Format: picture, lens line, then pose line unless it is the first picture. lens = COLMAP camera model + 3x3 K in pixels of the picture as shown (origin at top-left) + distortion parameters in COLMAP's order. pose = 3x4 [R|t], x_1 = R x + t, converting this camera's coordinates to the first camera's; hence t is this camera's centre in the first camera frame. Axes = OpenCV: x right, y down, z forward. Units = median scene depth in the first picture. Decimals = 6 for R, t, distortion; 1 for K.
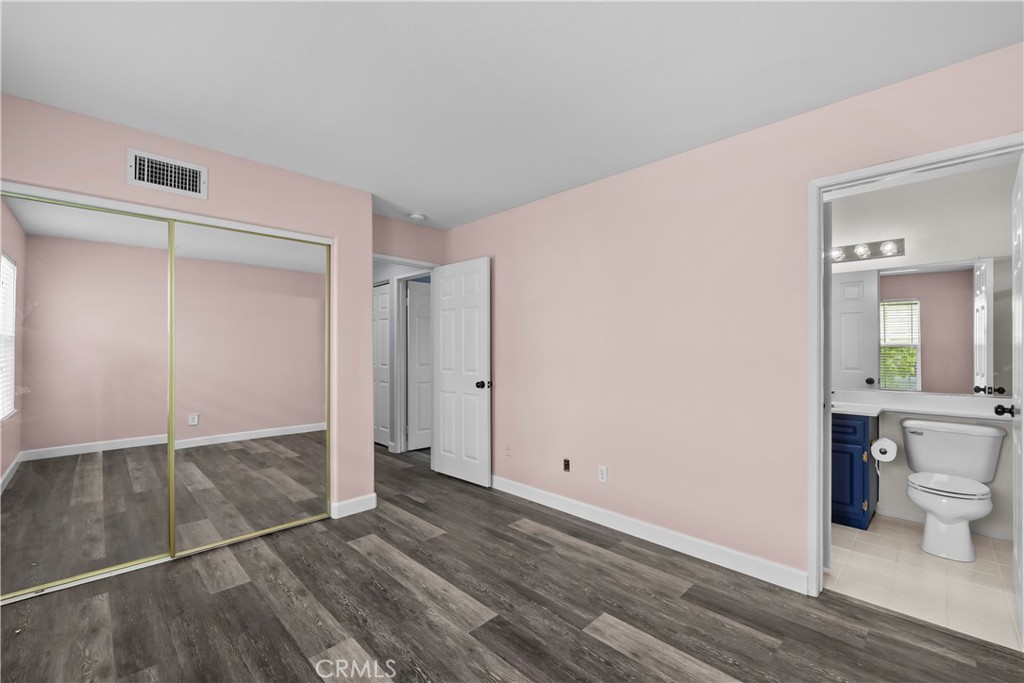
lens RADIAL K [[427.4, 0, 518.9], [0, 427.4, 337.7], [0, 0, 1]] dist [0.000231, -0.000172]
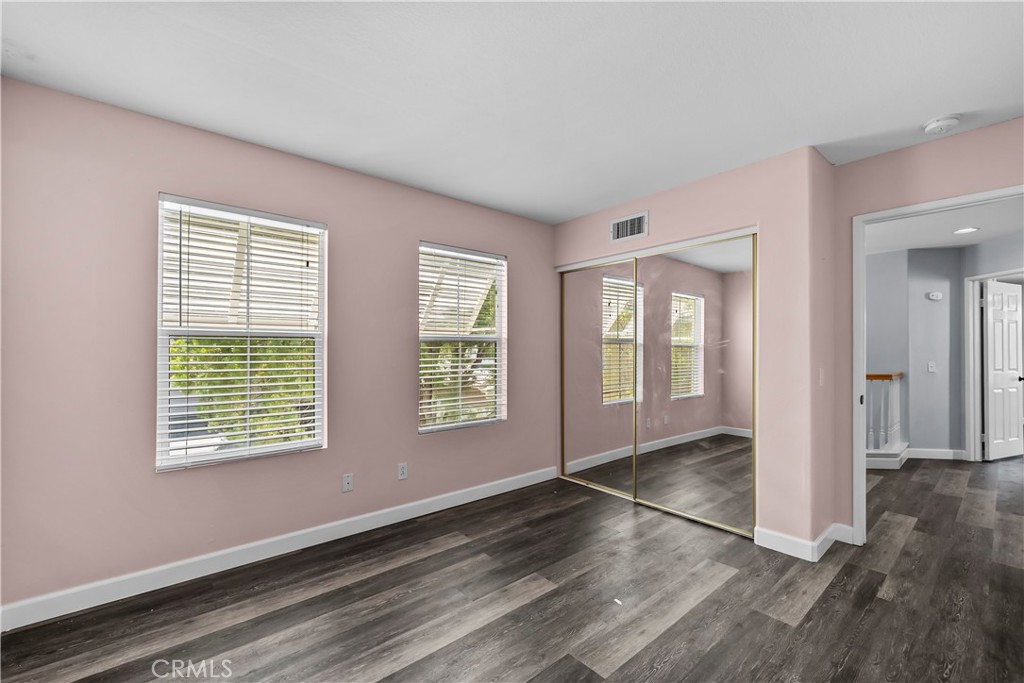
lens RADIAL K [[427.4, 0, 504.5], [0, 427.4, 344.3], [0, 0, 1]] dist [0.000231, -0.000172]
pose [[-0.094502, -0.013135, -0.995438, 0.852522], [0.024023, 0.999592, -0.015470, 0.023259], [0.995235, -0.025376, -0.094148, 0.978916]]
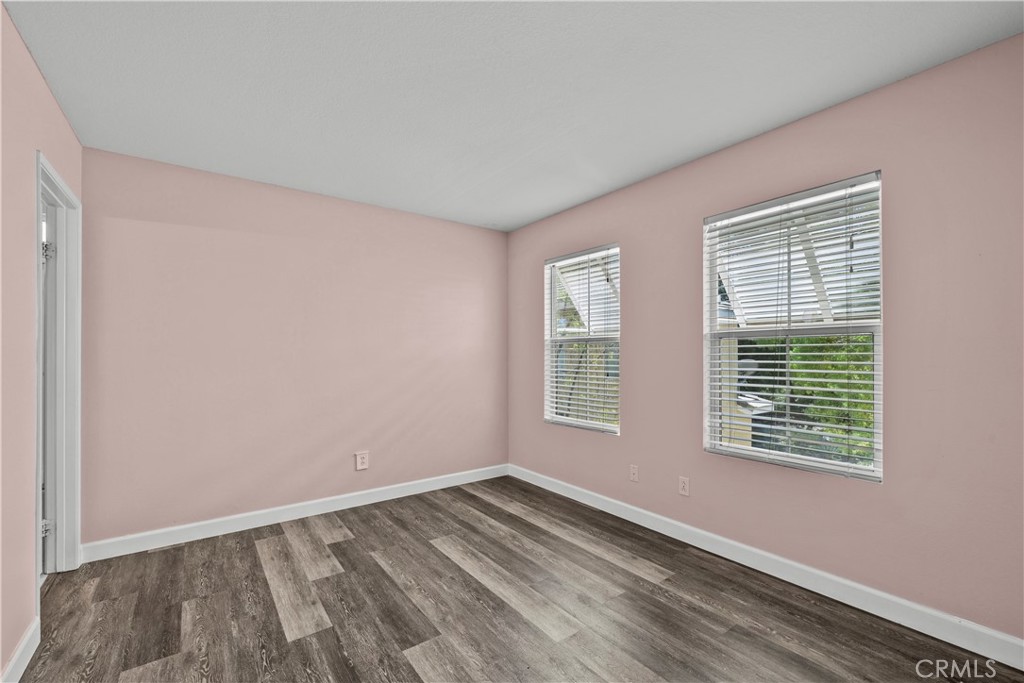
lens RADIAL K [[427.4, 0, 513.4], [0, 427.4, 351.3], [0, 0, 1]] dist [0.000231, -0.000172]
pose [[-0.988070, 0.002759, 0.153982, -0.444297], [-0.002760, 0.999362, -0.035618, 0.069324], [-0.153982, -0.035618, -0.987431, 2.007442]]
